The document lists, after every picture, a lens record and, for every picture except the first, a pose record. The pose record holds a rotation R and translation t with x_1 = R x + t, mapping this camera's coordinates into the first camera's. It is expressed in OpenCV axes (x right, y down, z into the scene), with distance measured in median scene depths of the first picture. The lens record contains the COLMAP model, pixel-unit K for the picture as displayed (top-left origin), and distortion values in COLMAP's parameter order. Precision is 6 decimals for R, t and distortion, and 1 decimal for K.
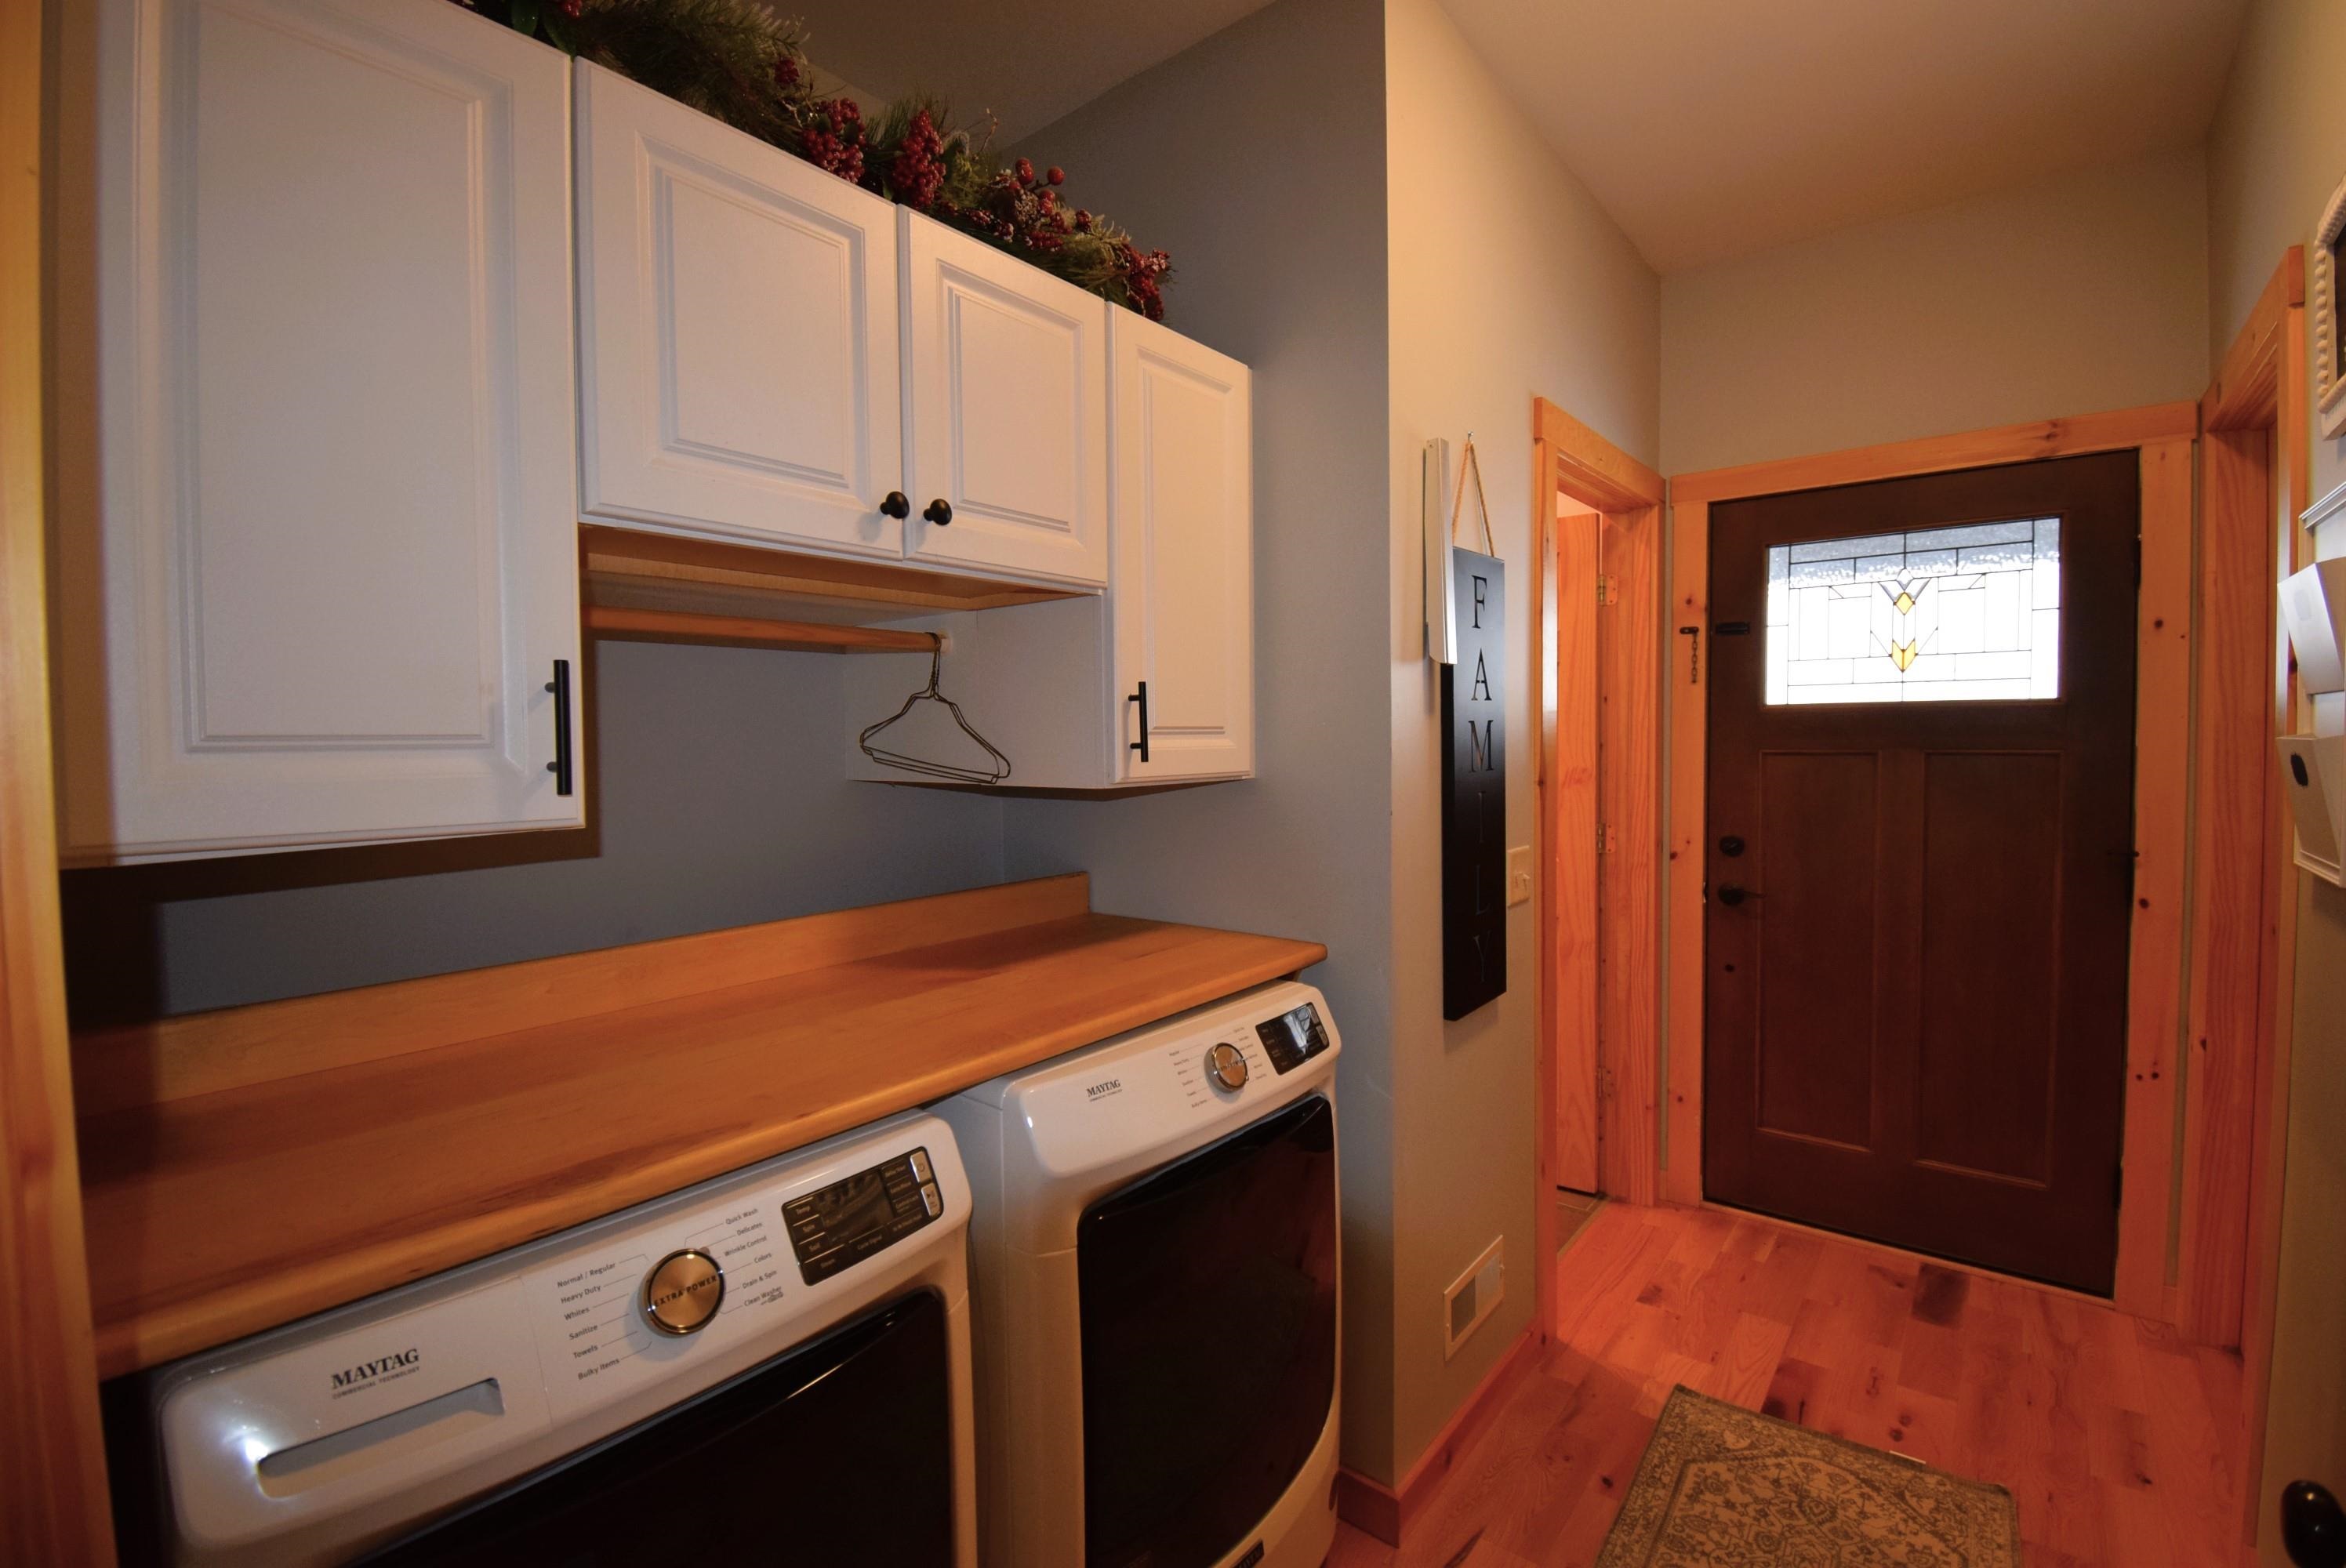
lens RADIAL K [[1027.8, 0, 1175.0], [0, 1027.8, 768.2], [0, 0, 1]] dist [0.023474, -0.028843]
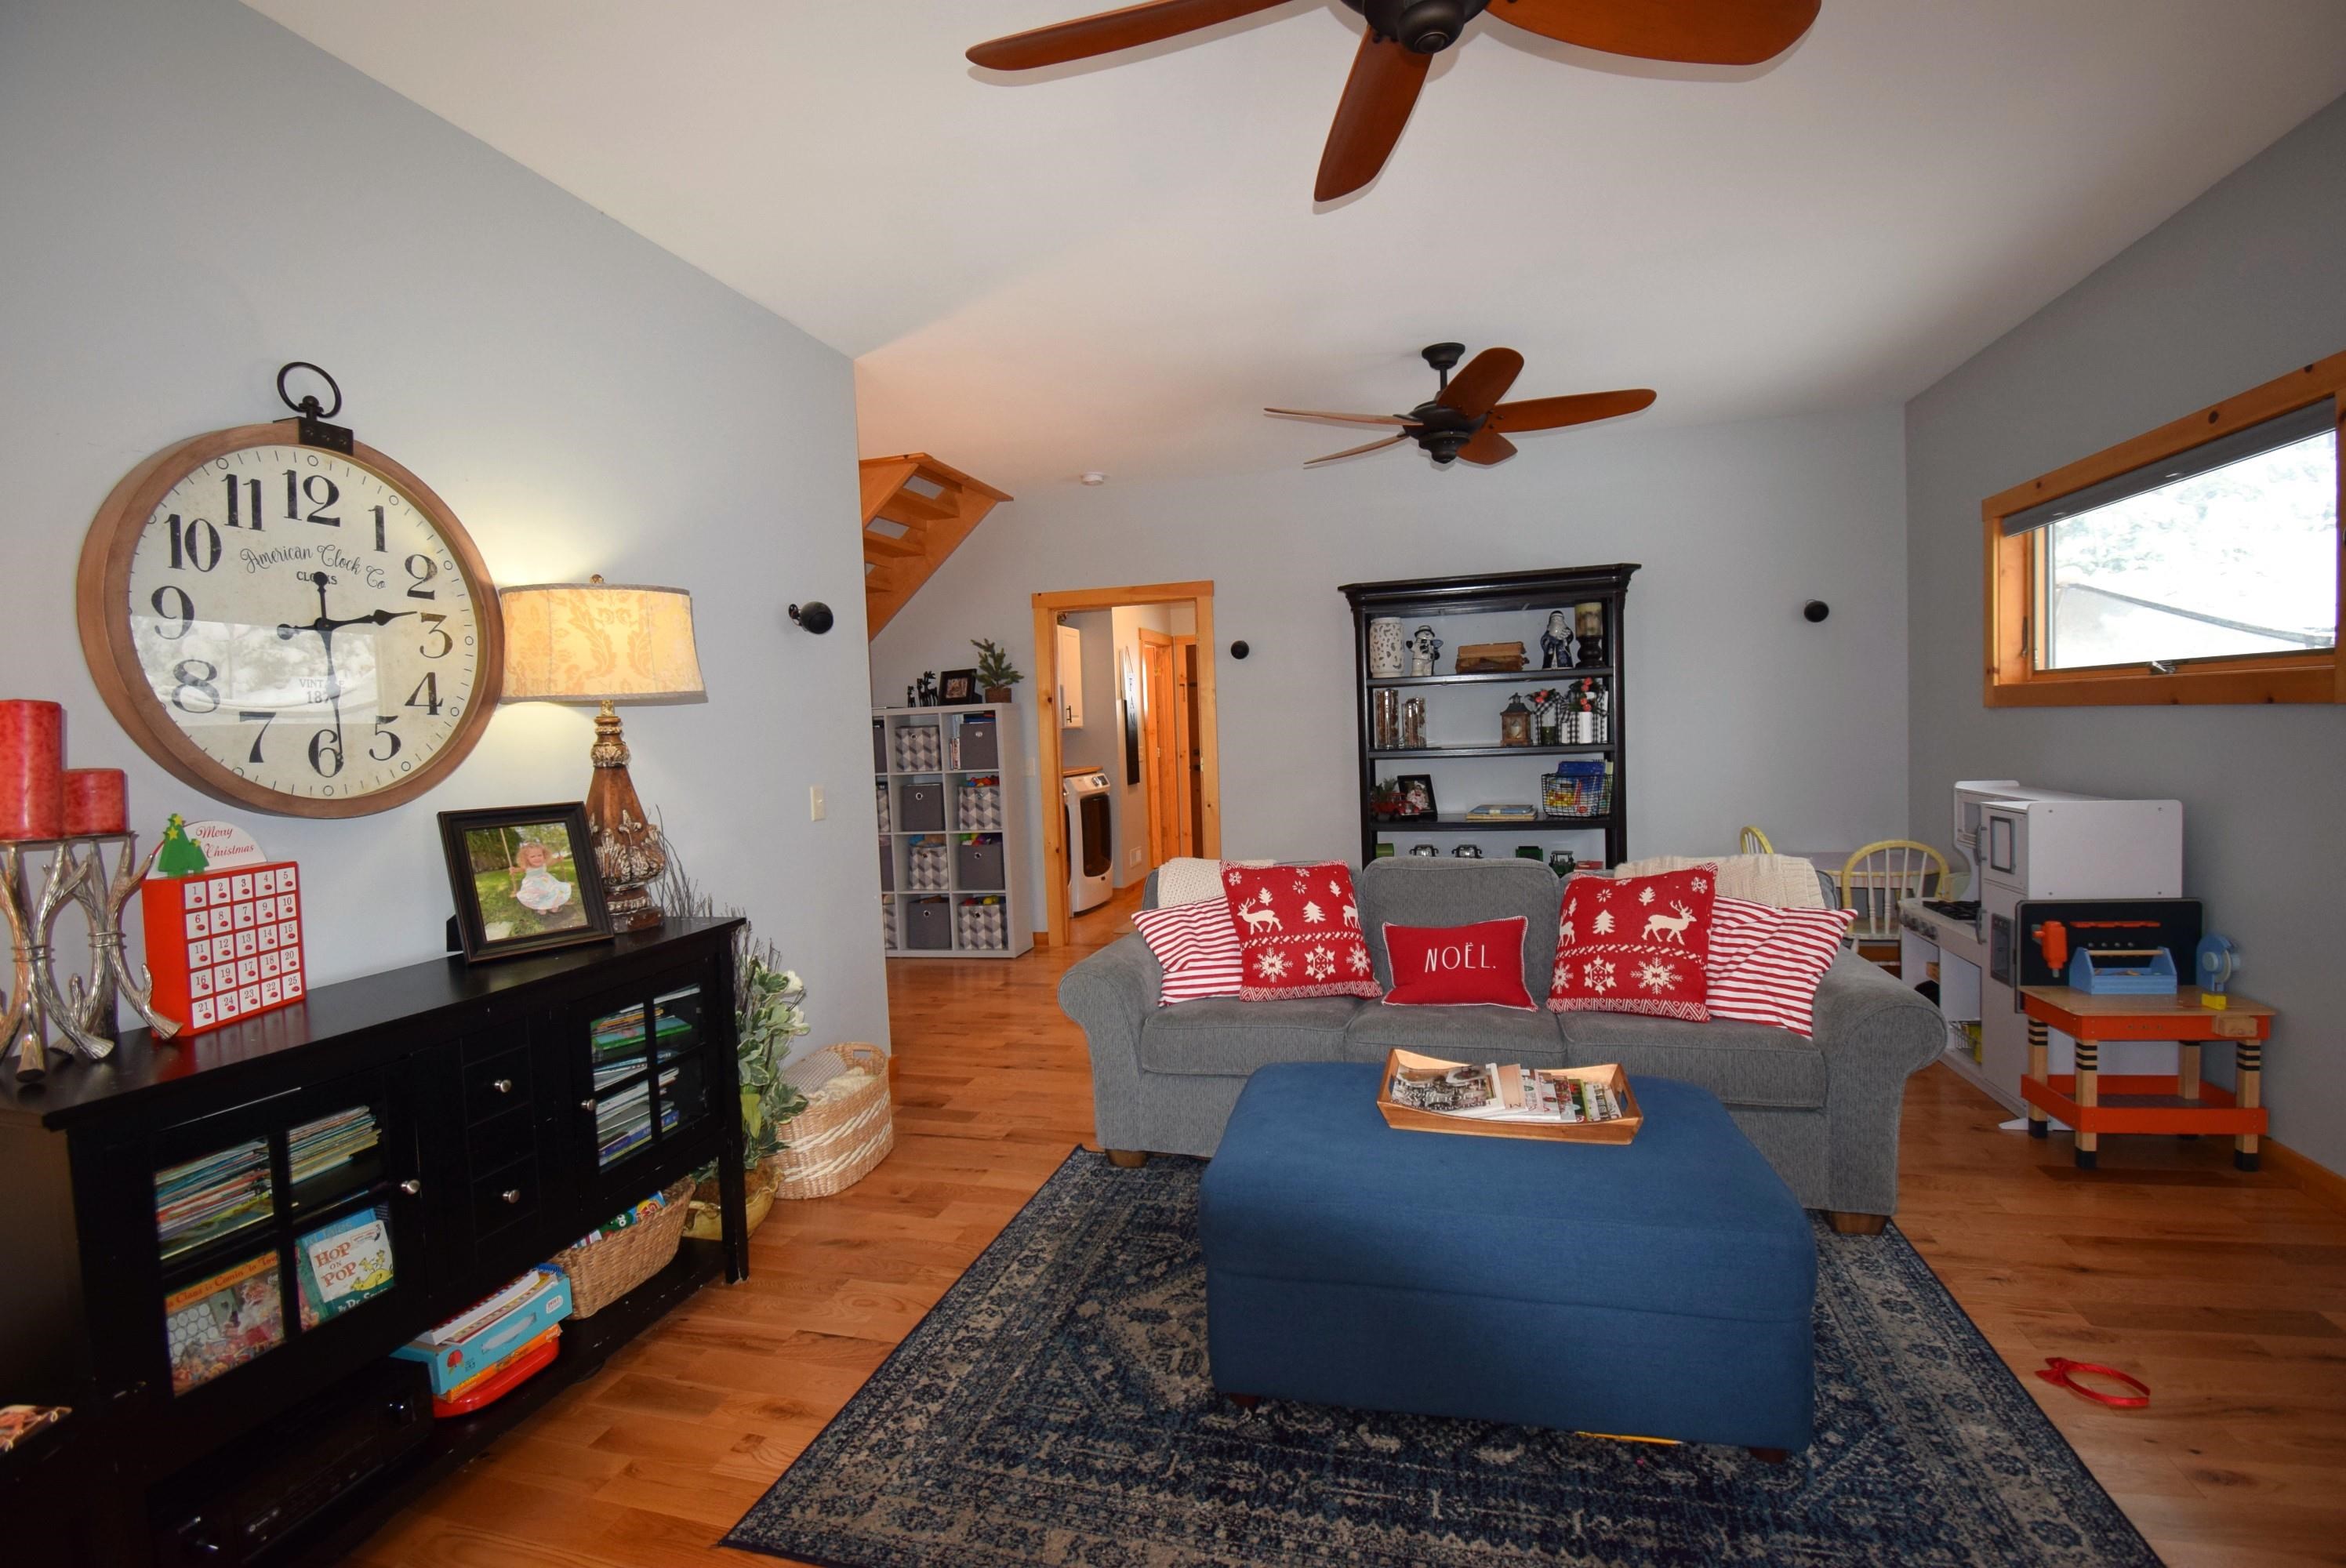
lens RADIAL K [[1027.8, 0, 1175.0], [0, 1027.8, 768.2], [0, 0, 1]] dist [0.023474, -0.028843]
pose [[0.912654, -0.035847, 0.407159, -1.037691], [0.039938, 0.999201, -0.001551, 0.155662], [-0.406778, 0.017677, 0.913356, -2.375016]]
